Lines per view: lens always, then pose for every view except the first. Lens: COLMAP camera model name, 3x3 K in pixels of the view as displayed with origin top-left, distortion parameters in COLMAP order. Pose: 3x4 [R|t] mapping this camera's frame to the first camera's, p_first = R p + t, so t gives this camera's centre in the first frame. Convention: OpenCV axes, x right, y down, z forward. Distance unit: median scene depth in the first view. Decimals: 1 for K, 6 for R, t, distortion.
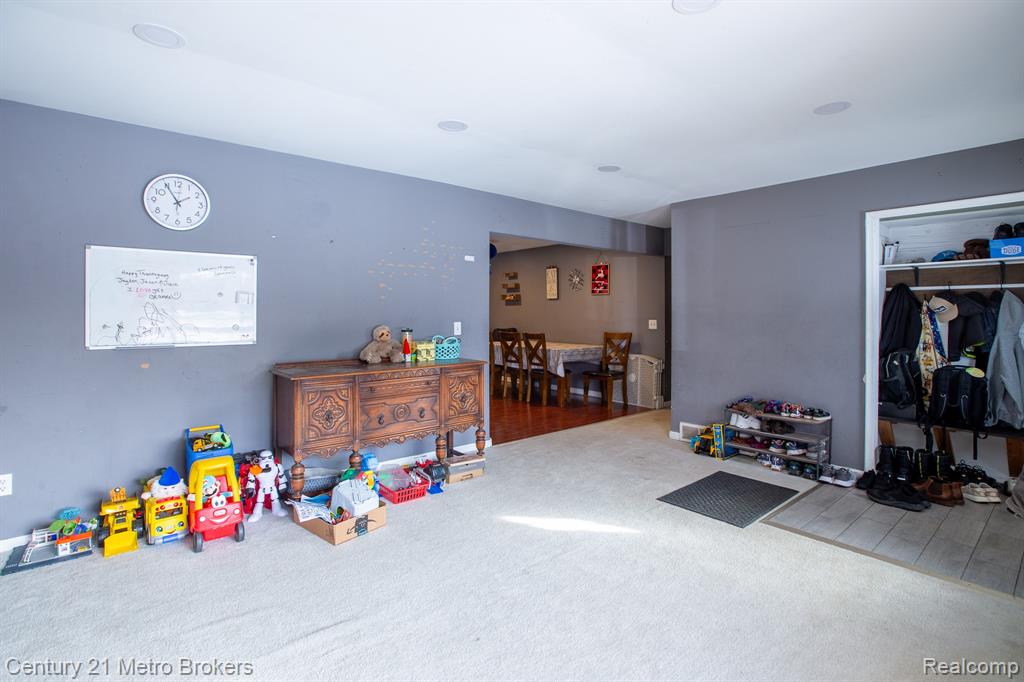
lens RADIAL K [[494.7, 0, 519.7], [0, 494.7, 311.7], [0, 0, 1]] dist [-0.019097, 0.000384]
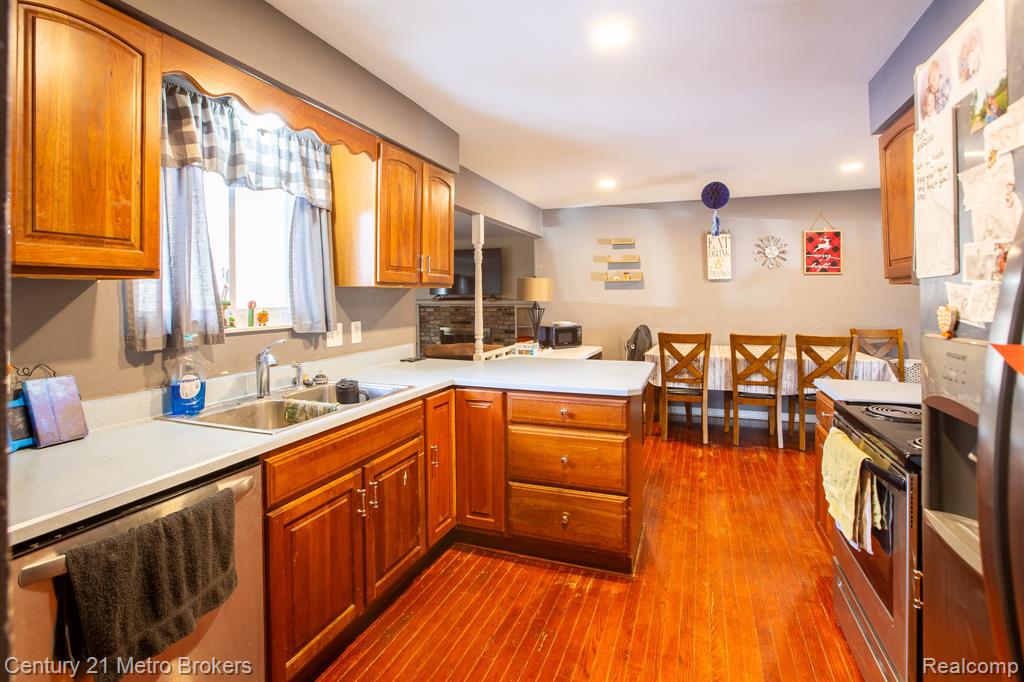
lens RADIAL K [[493.7, 0, 510.9], [0, 493.7, 299.9], [0, 0, 1]] dist [-0.042477, 0.000719]
pose [[0.874764, -0.005696, 0.484516, -0.606120], [0.003843, 0.999981, 0.004817, -0.003951], [-0.484535, -0.002352, 0.874769, 0.683116]]
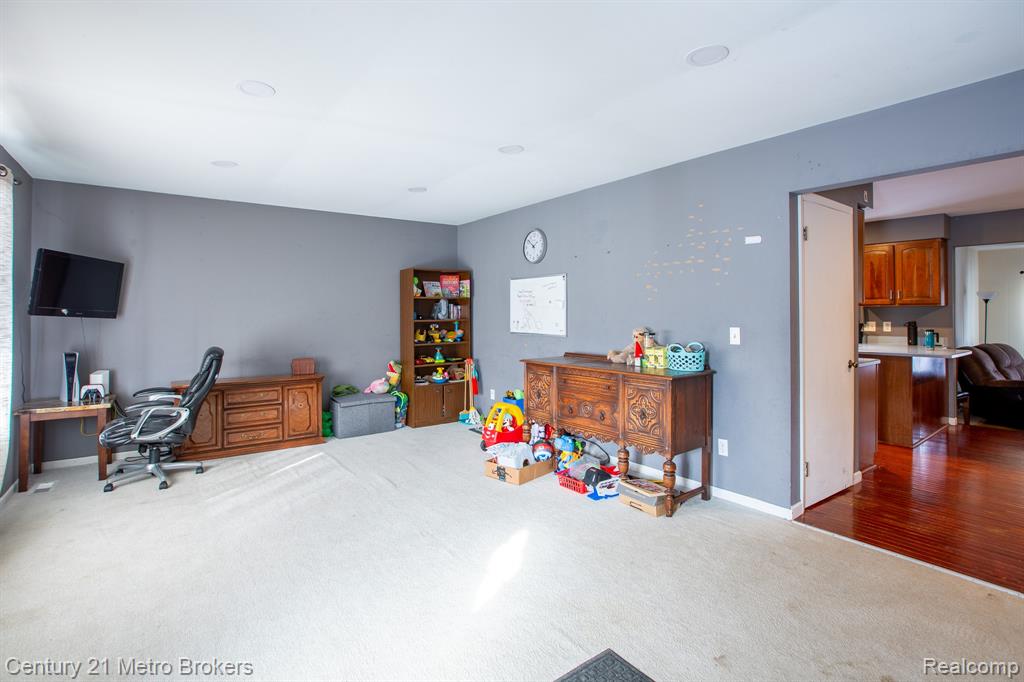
lens RADIAL K [[494.7, 0, 519.7], [0, 494.7, 311.7], [0, 0, 1]] dist [-0.019097, 0.000384]
pose [[-0.059272, -0.002566, -0.998239, 0.430148], [-0.000070, 0.999997, -0.002566, -0.000895], [0.998242, -0.000082, -0.059271, 0.476997]]
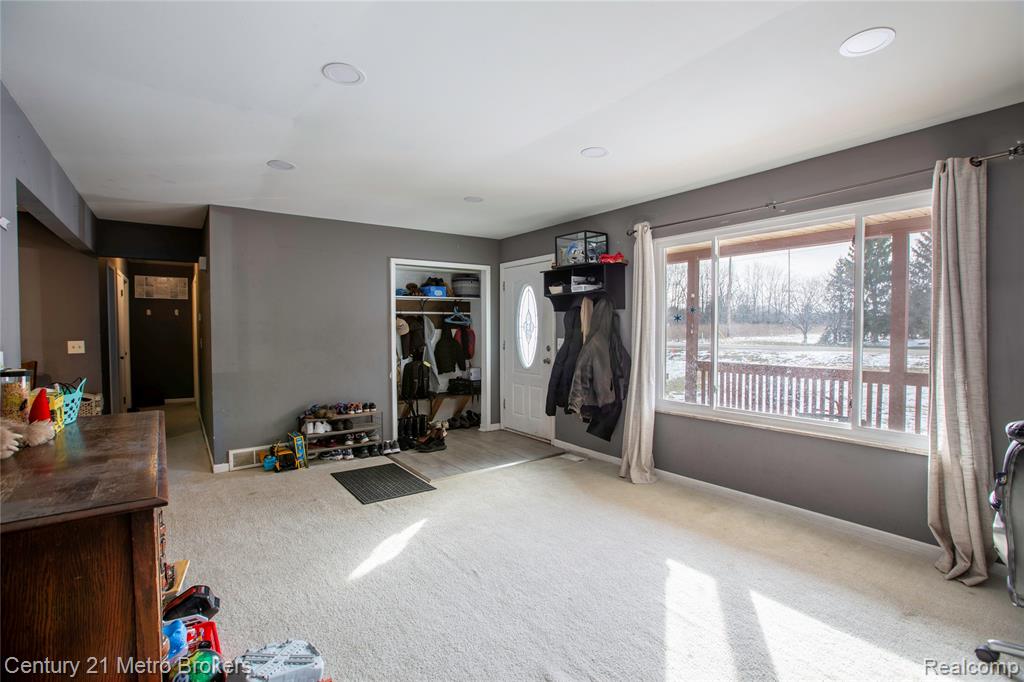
lens RADIAL K [[478.3, 0, 512.0], [0, 478.3, 341.0], [0, 0, 1]] dist [-0.060129, 0.026866]
pose [[0.077785, -0.029765, 0.996526, -0.361258], [0.003994, 0.999556, 0.029543, -0.001241], [-0.996962, 0.001682, 0.077869, 0.307140]]
